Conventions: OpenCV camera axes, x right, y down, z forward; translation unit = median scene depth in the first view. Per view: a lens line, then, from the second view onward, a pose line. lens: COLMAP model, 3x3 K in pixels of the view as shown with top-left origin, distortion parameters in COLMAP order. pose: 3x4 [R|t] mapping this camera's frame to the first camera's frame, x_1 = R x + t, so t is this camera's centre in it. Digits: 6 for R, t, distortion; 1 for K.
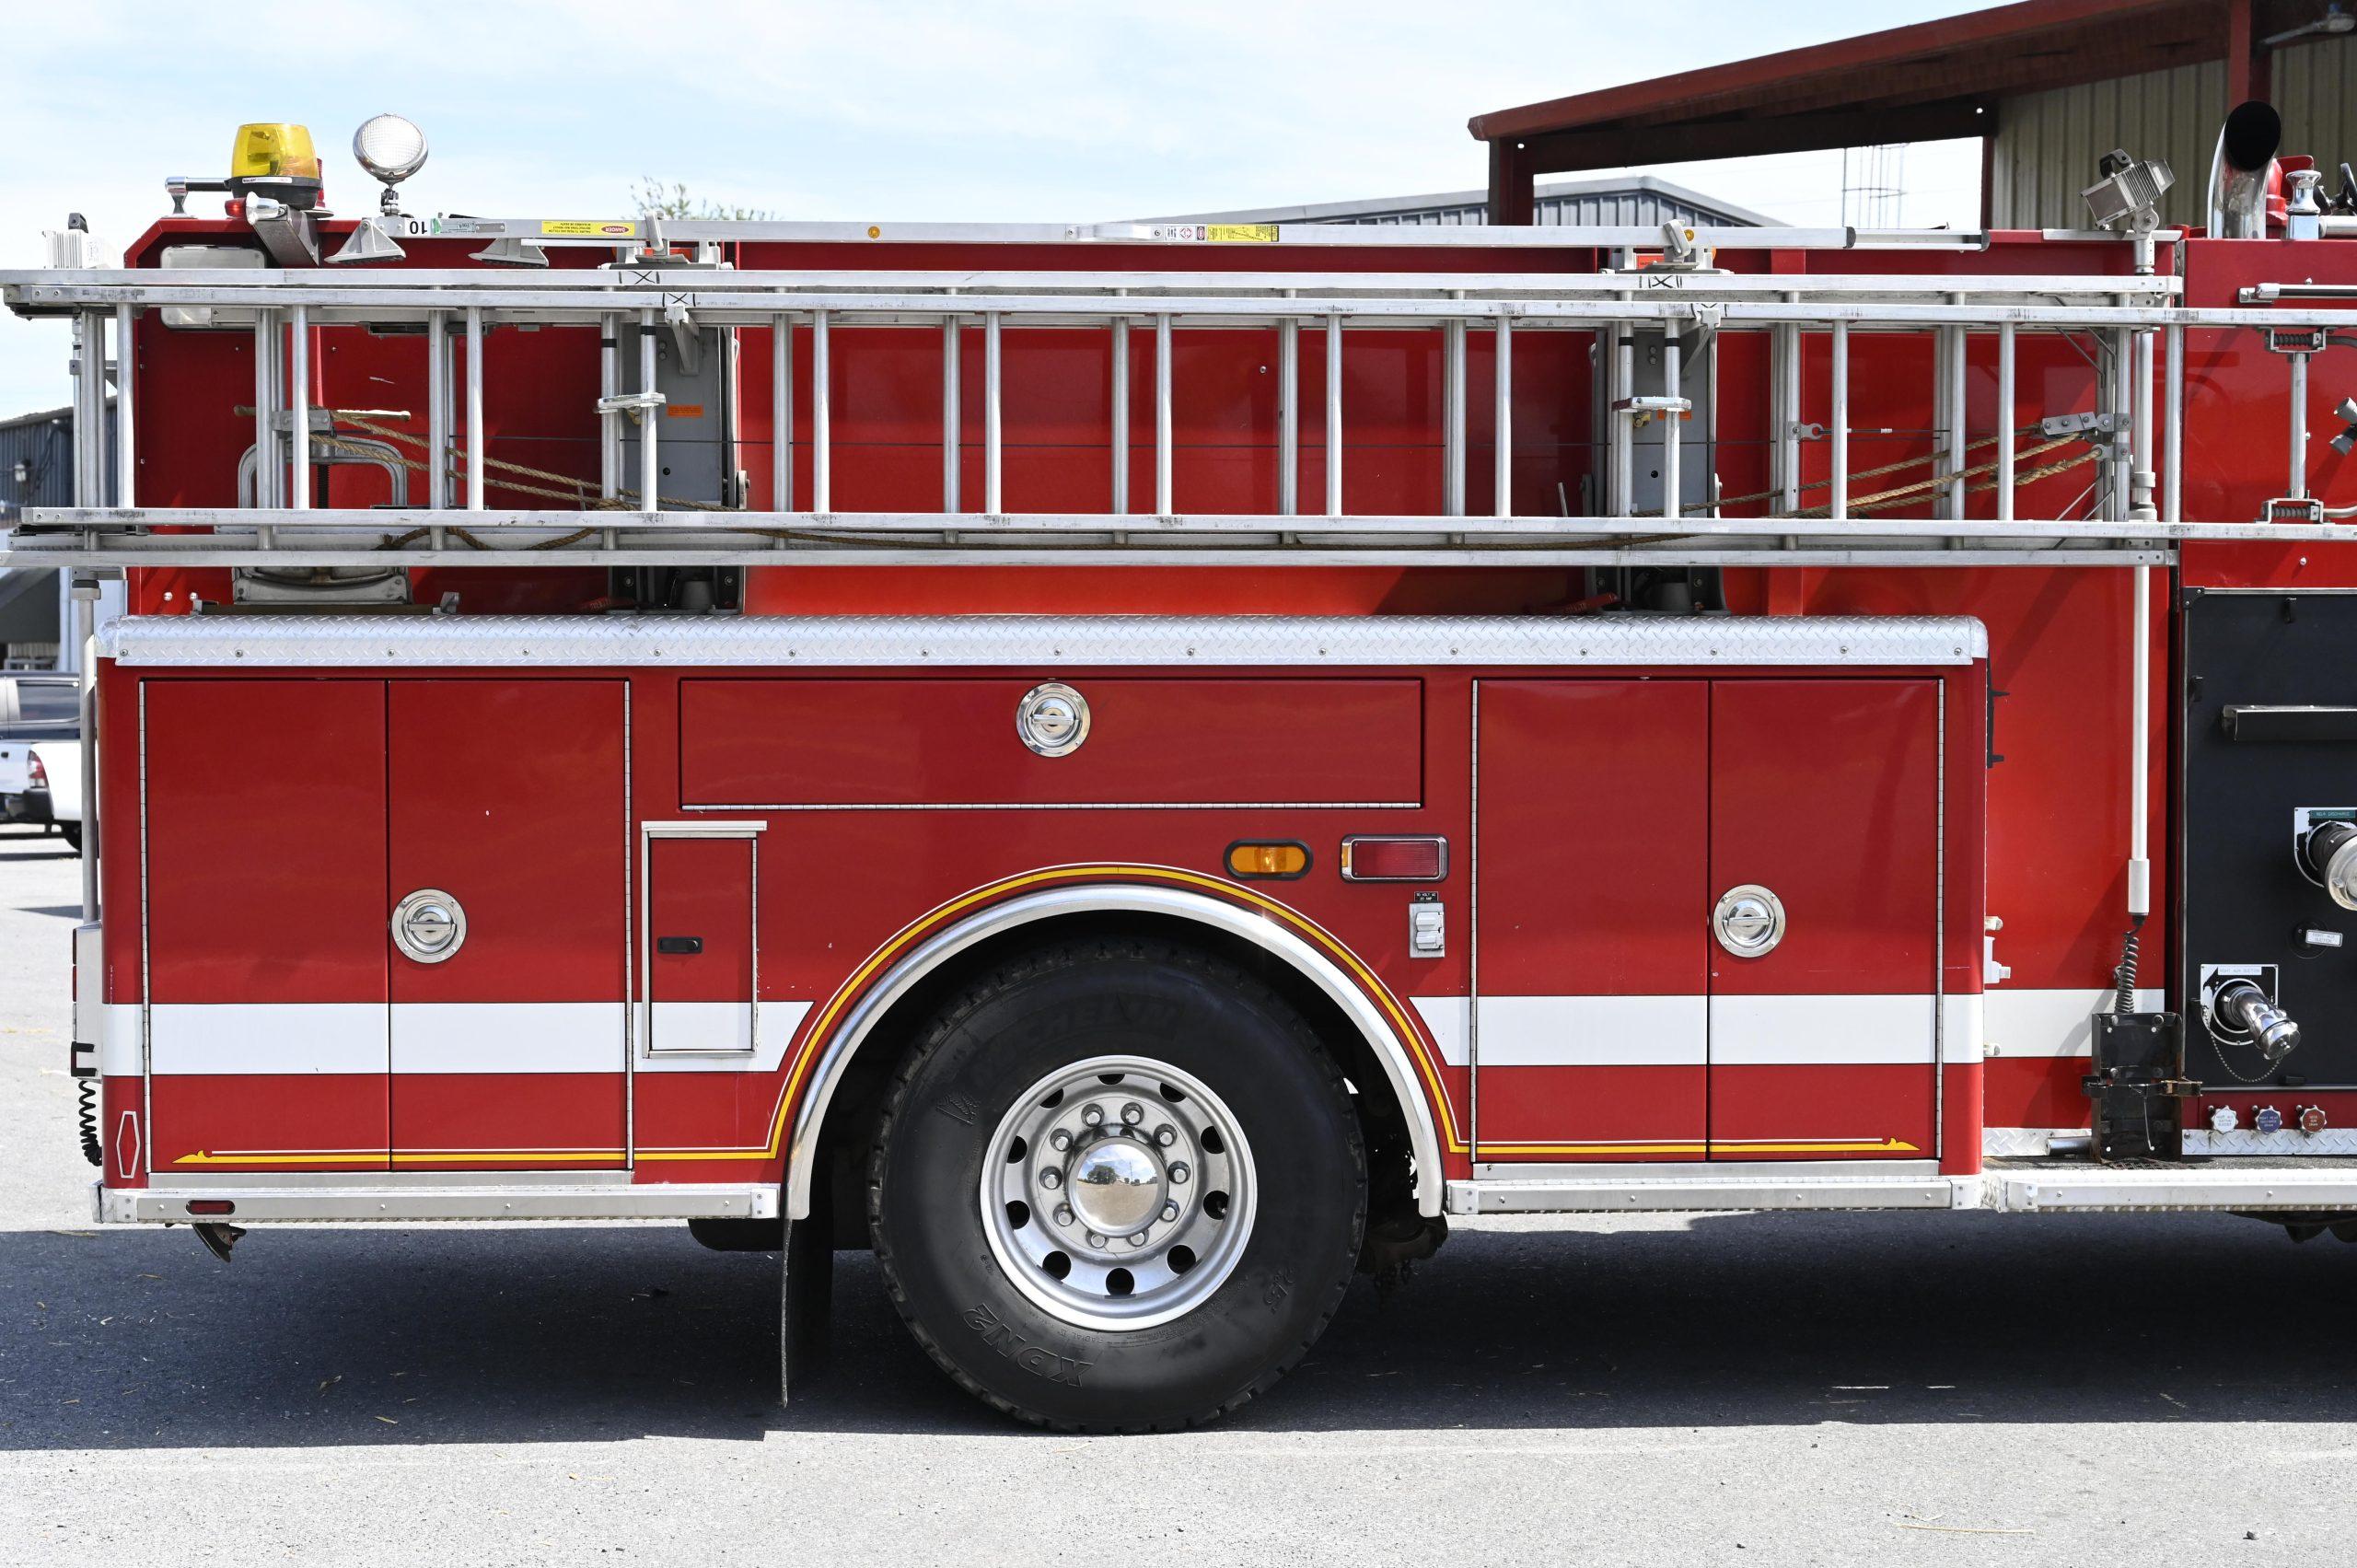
lens RADIAL K [[3090.2, 0, 1178.5], [0, 3090.2, 784.0], [0, 0, 1]] dist [-0.015426, 0.011076]
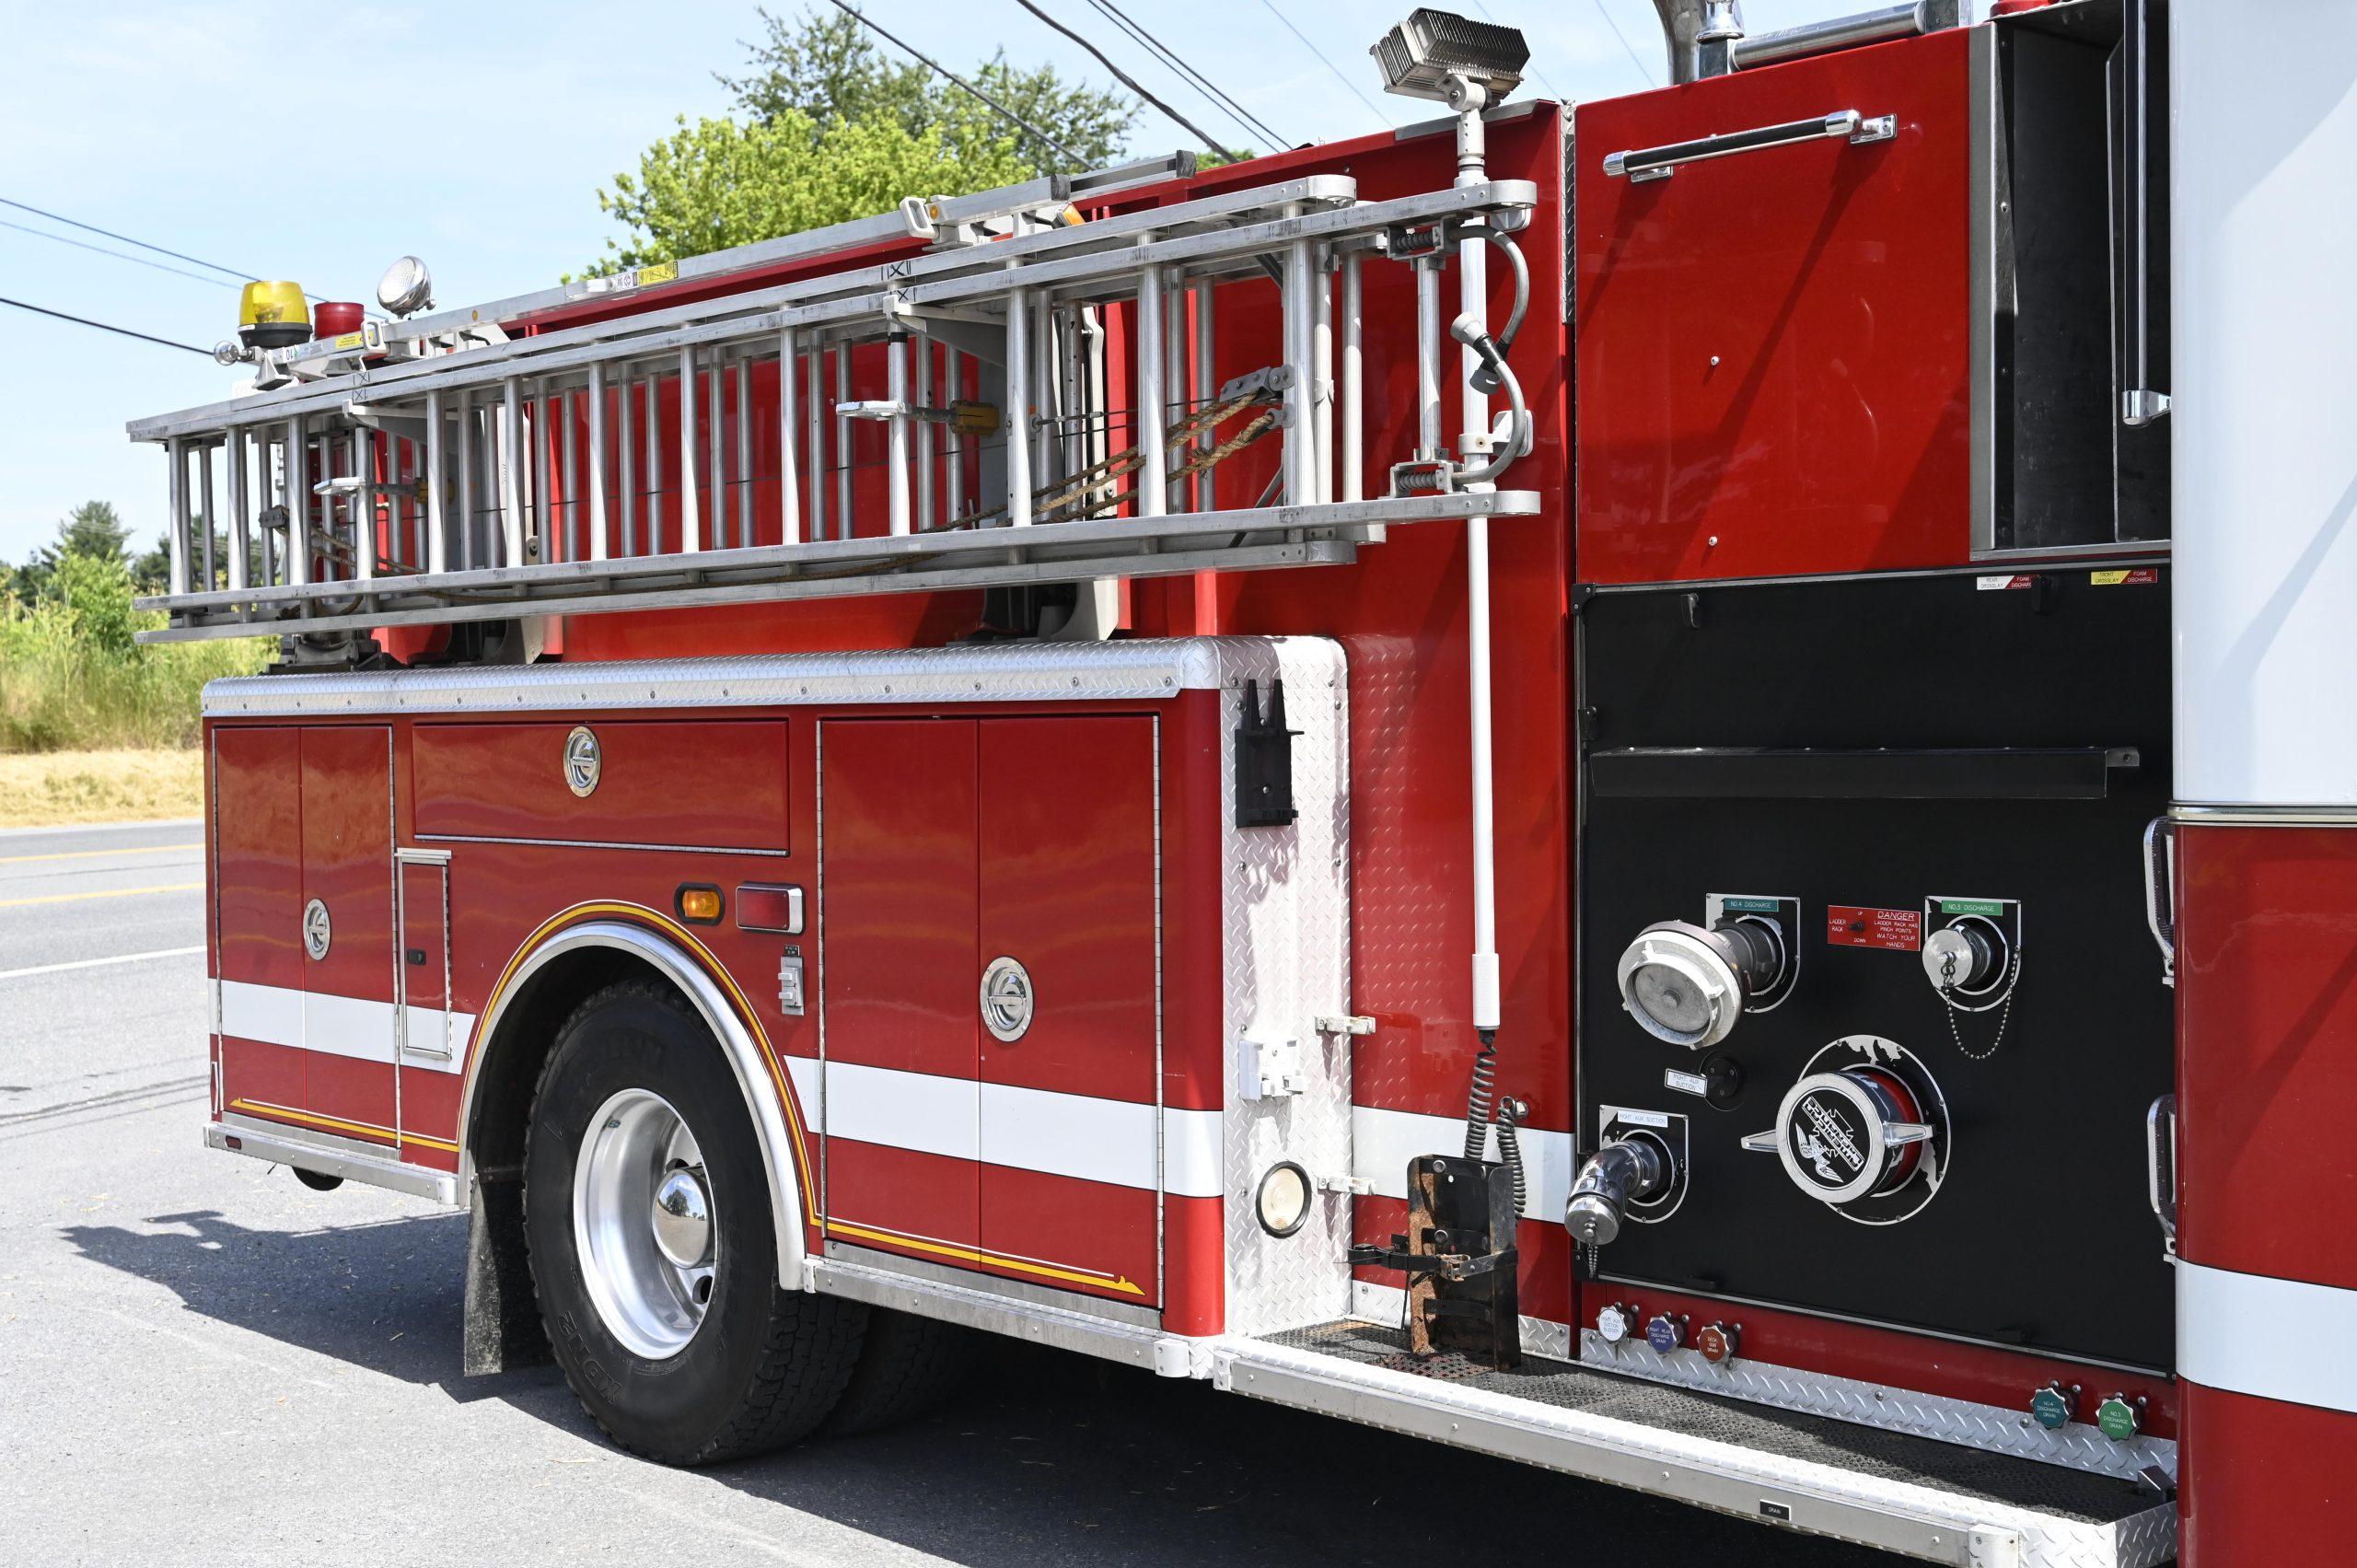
lens RADIAL K [[3090.2, 0, 1178.5], [0, 3090.2, 784.0], [0, 0, 1]] dist [-0.015426, 0.011076]
pose [[0.618731, 0.011405, -0.785520, 0.890484], [-0.008025, 0.999934, 0.008198, -0.022773], [0.785562, 0.001232, 0.618782, 0.508980]]
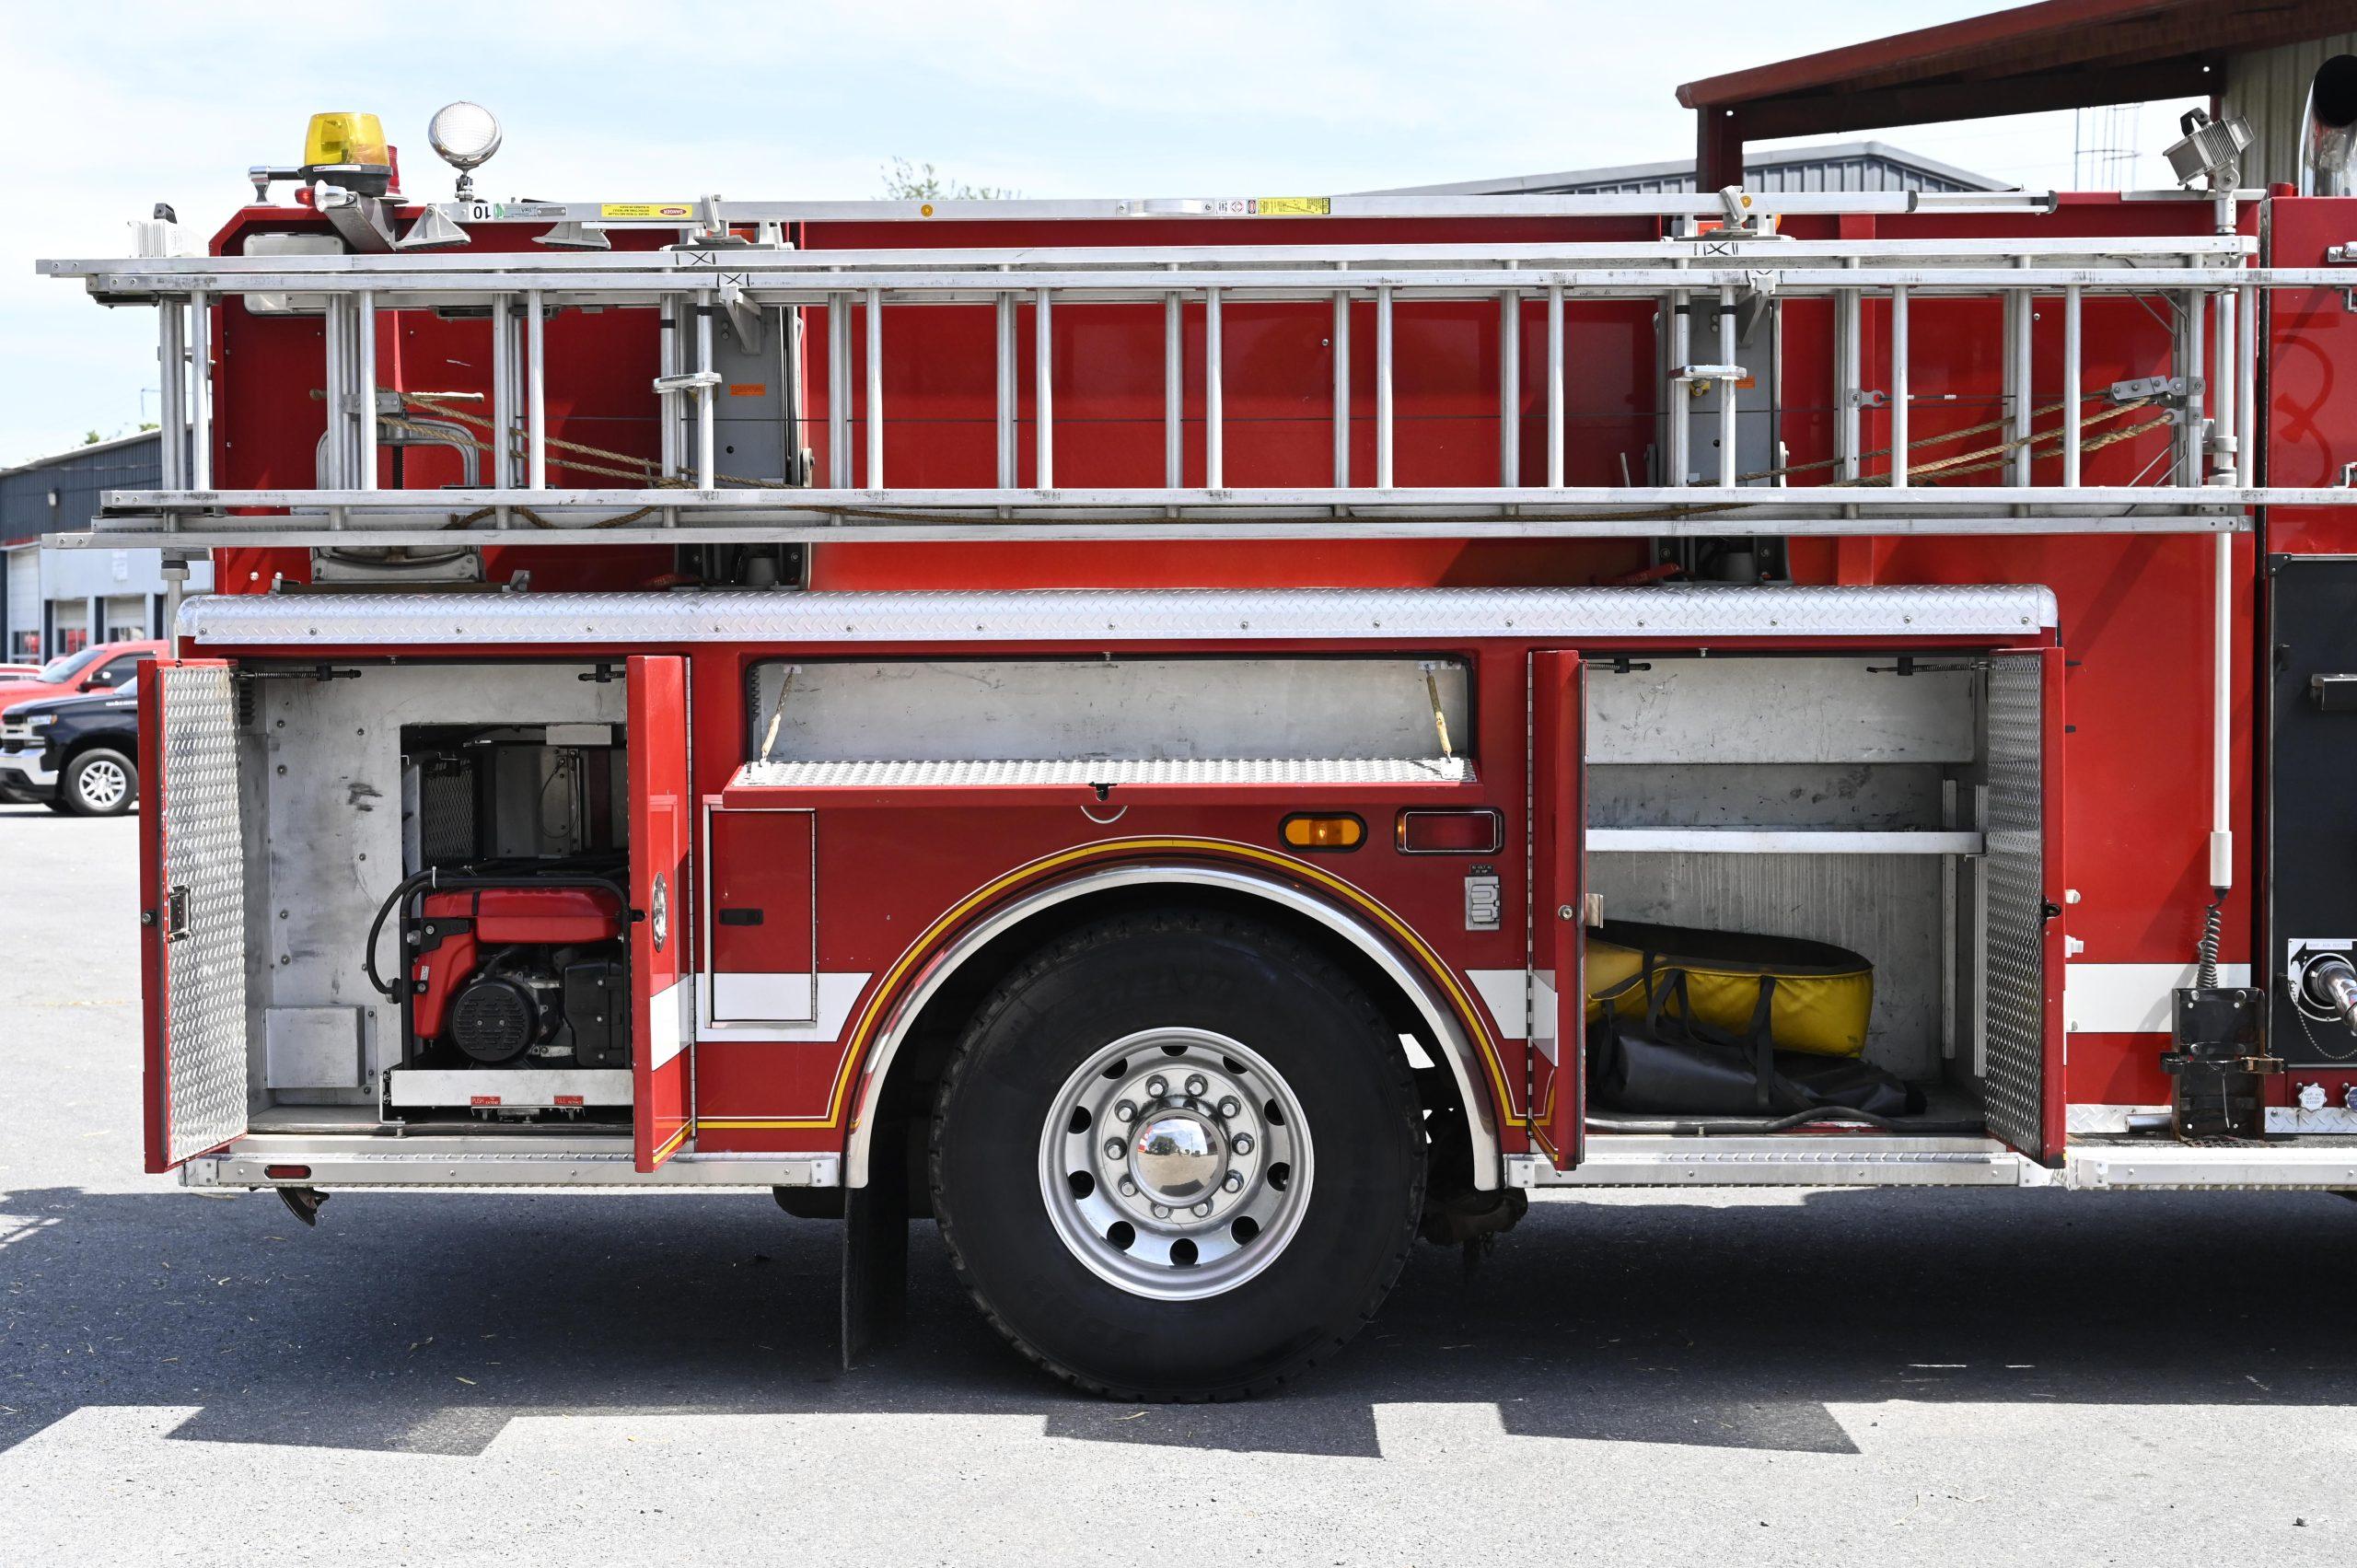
lens RADIAL K [[3073.6, 0, 1208.4], [0, 3073.6, 776.7], [0, 0, 1]] dist [-0.010598, 0.002620]
pose [[0.997501, -0.001755, -0.070637, 0.062118], [0.002233, 0.999975, 0.006680, -0.000271], [0.070623, -0.006821, 0.997480, 0.004209]]
